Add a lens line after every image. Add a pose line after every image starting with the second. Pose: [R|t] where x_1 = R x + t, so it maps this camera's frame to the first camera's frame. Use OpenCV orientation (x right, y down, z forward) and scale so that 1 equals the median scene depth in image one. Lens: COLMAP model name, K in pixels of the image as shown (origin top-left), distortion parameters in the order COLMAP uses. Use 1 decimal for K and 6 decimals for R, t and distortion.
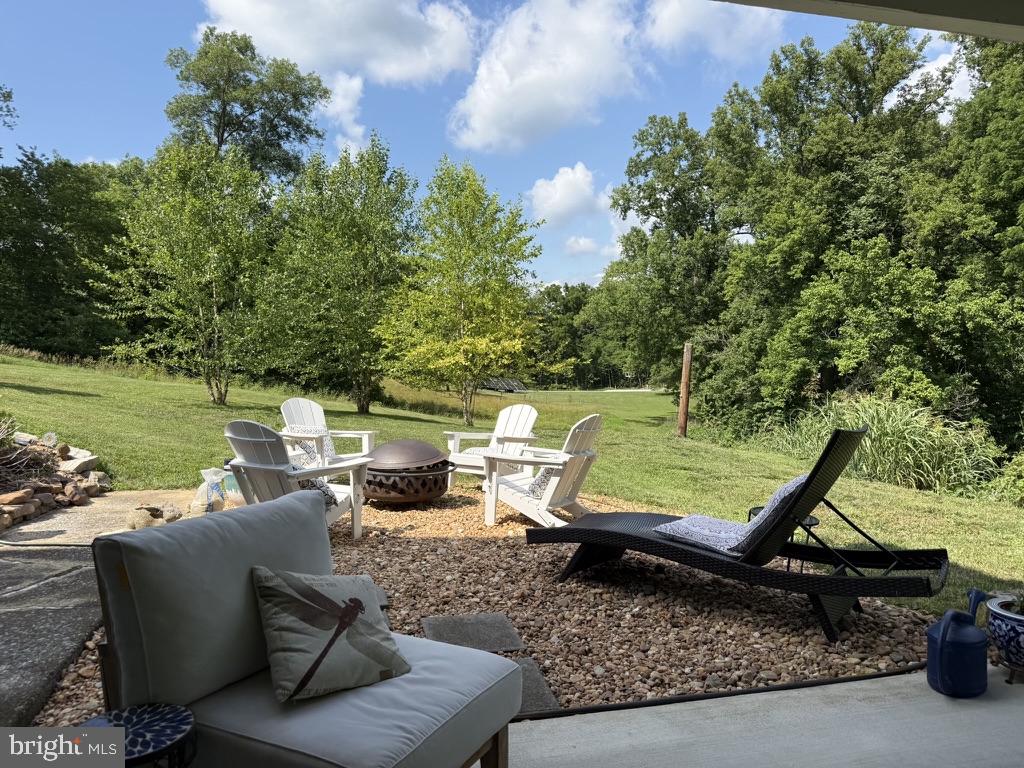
lens RADIAL K [[734.1, 0, 512.0], [0, 734.1, 384.0], [0, 0, 1]] dist [0.108567, -0.099256]
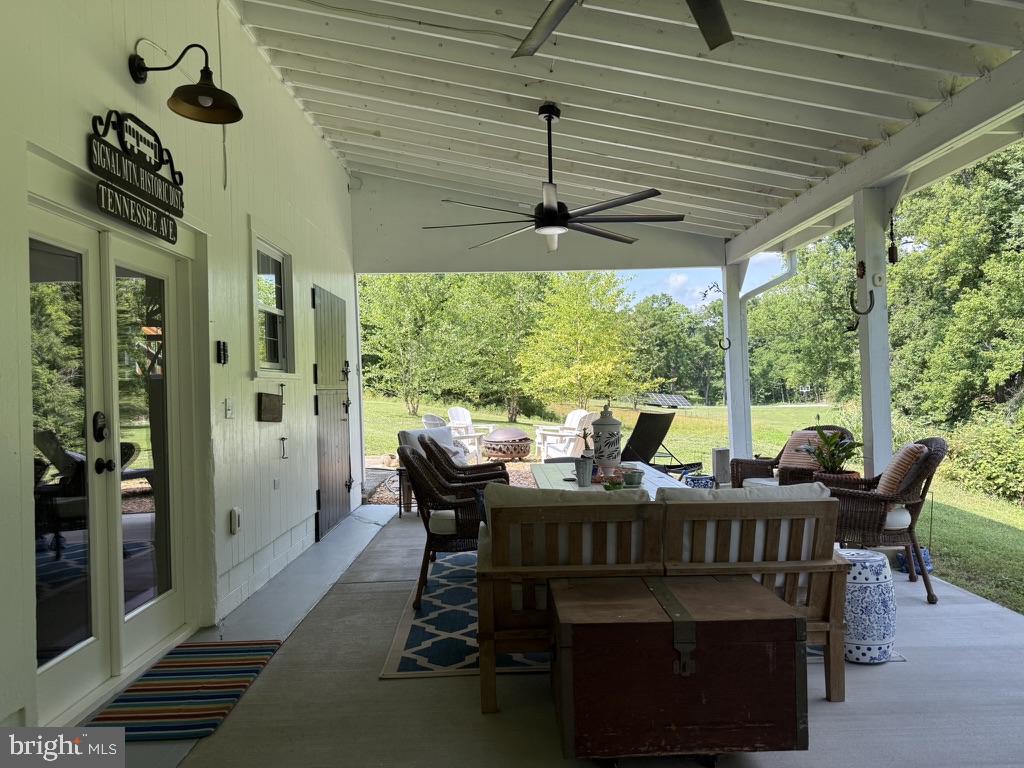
lens RADIAL K [[734.1, 0, 512.0], [0, 734.1, 384.0], [0, 0, 1]] dist [0.108567, -0.099256]
pose [[0.973460, -0.016263, -0.228278, 0.036332], [0.010938, 0.999638, -0.024572, 0.001298], [0.228596, 0.021423, 0.973286, -0.102671]]
